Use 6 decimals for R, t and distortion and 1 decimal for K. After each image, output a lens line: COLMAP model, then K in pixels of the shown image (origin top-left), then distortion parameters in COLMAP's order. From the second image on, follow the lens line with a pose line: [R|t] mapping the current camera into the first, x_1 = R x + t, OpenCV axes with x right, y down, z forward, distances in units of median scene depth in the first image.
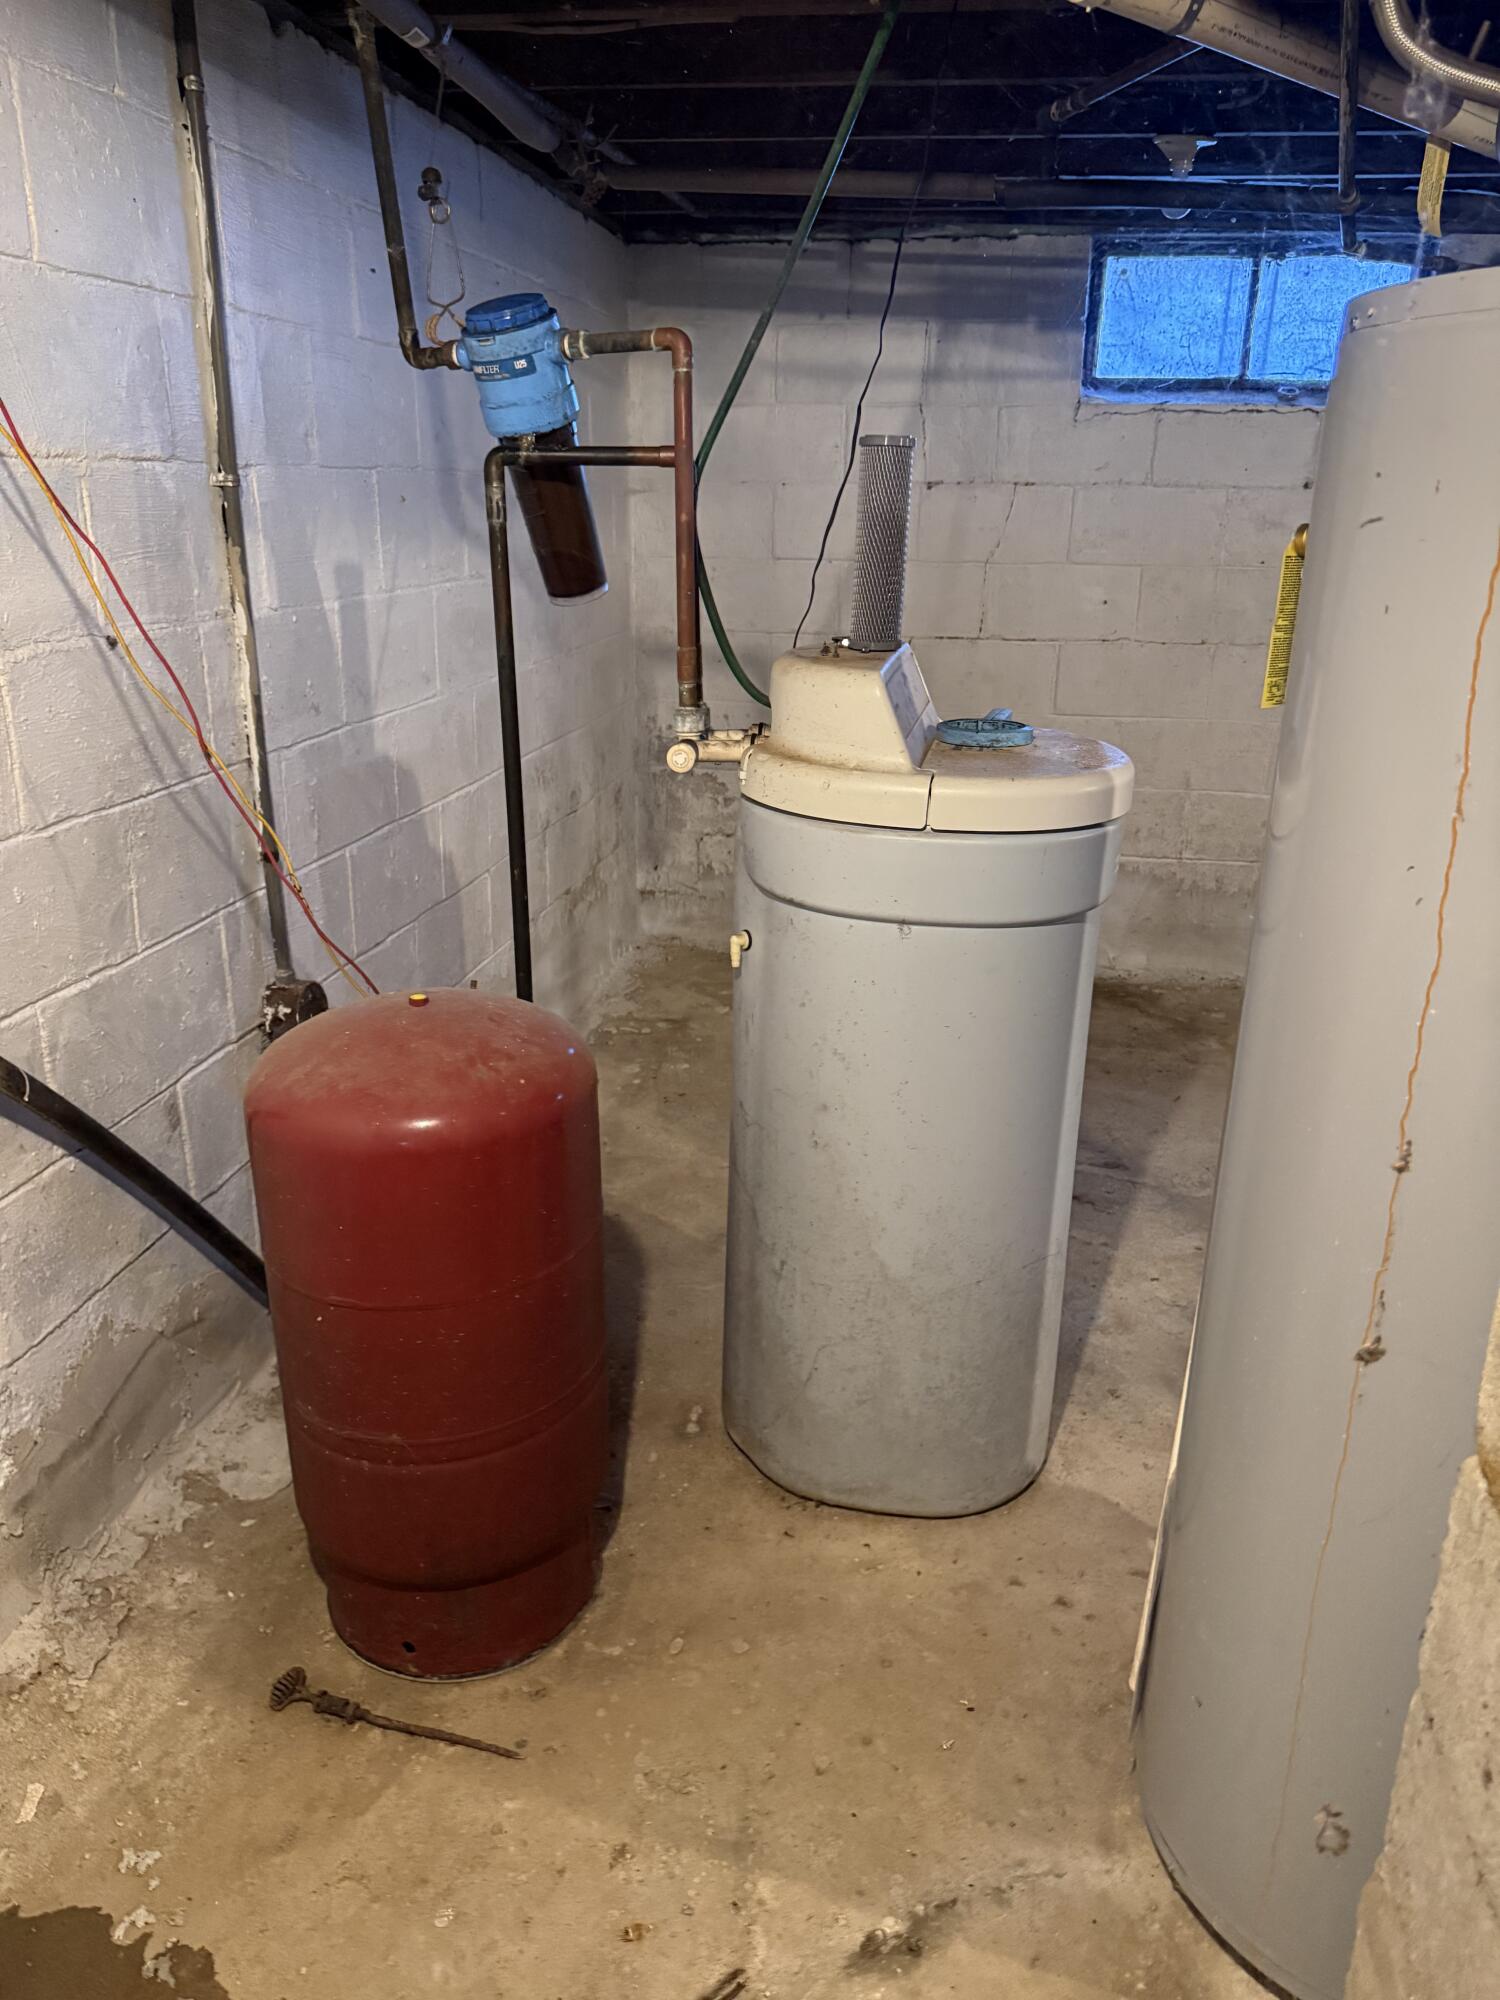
lens RADIAL K [[1489.5, 0, 750.0], [0, 1489.5, 1000.0], [0, 0, 1]] dist [0.017798, -0.001441]
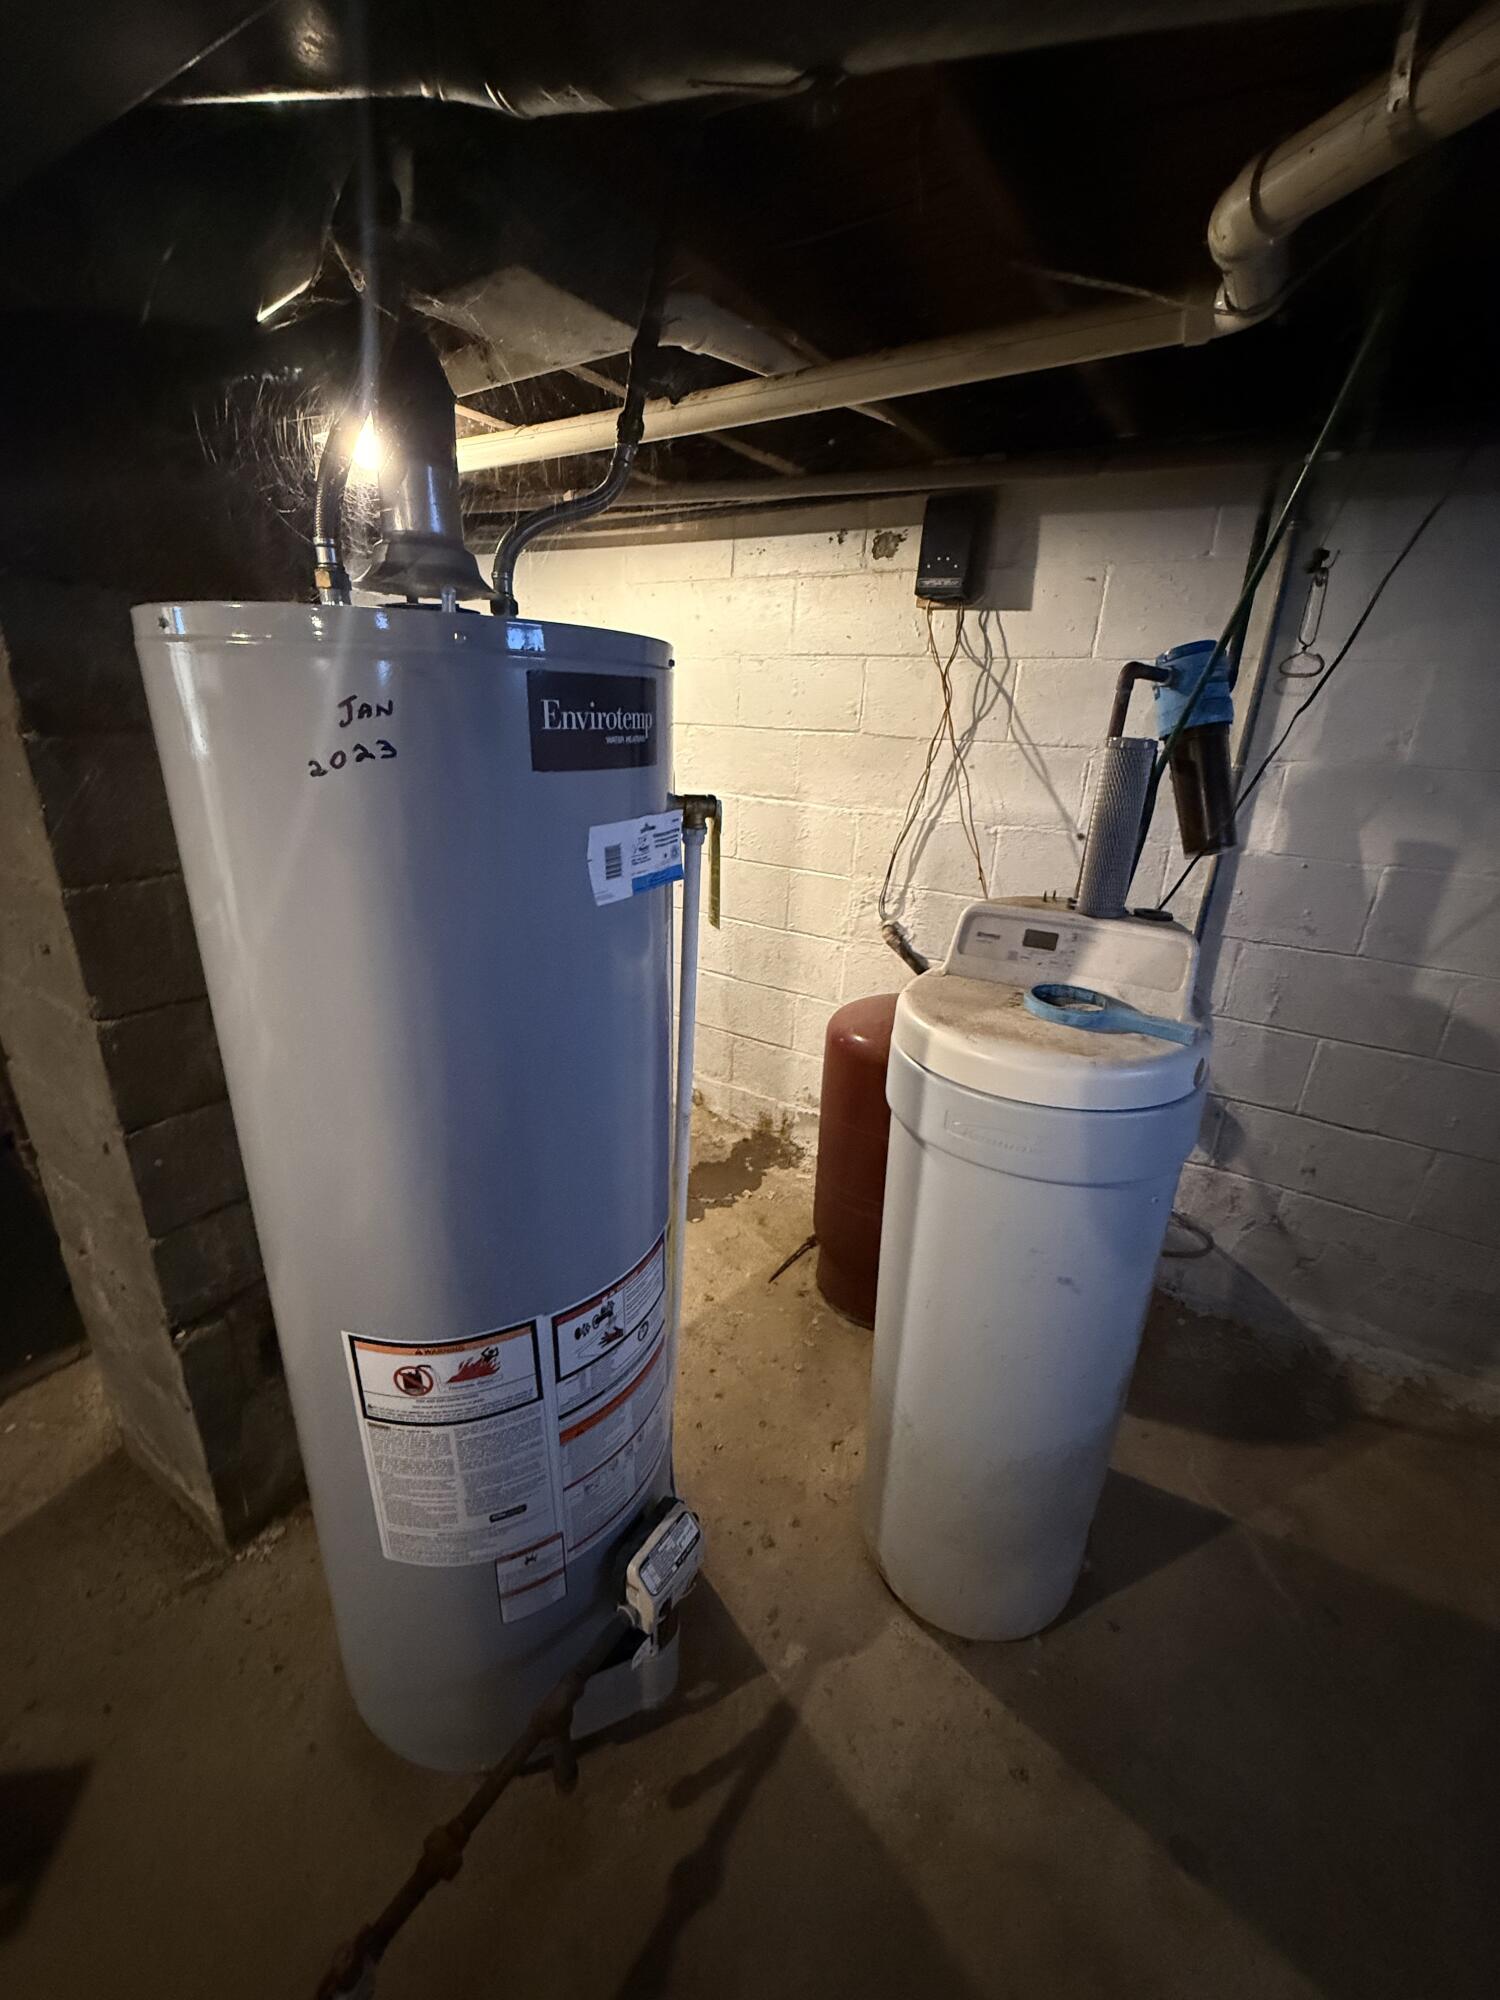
lens RADIAL K [[798.2, 0, 750.0], [0, 798.2, 1000.0], [0, 0, 1]] dist [0.000141, 0.000005]
pose [[-0.374536, 0.278291, -0.884464, 0.820918], [-0.366481, 0.831793, 0.416908, -0.362176], [0.851713, 0.480287, -0.209548, 1.001424]]
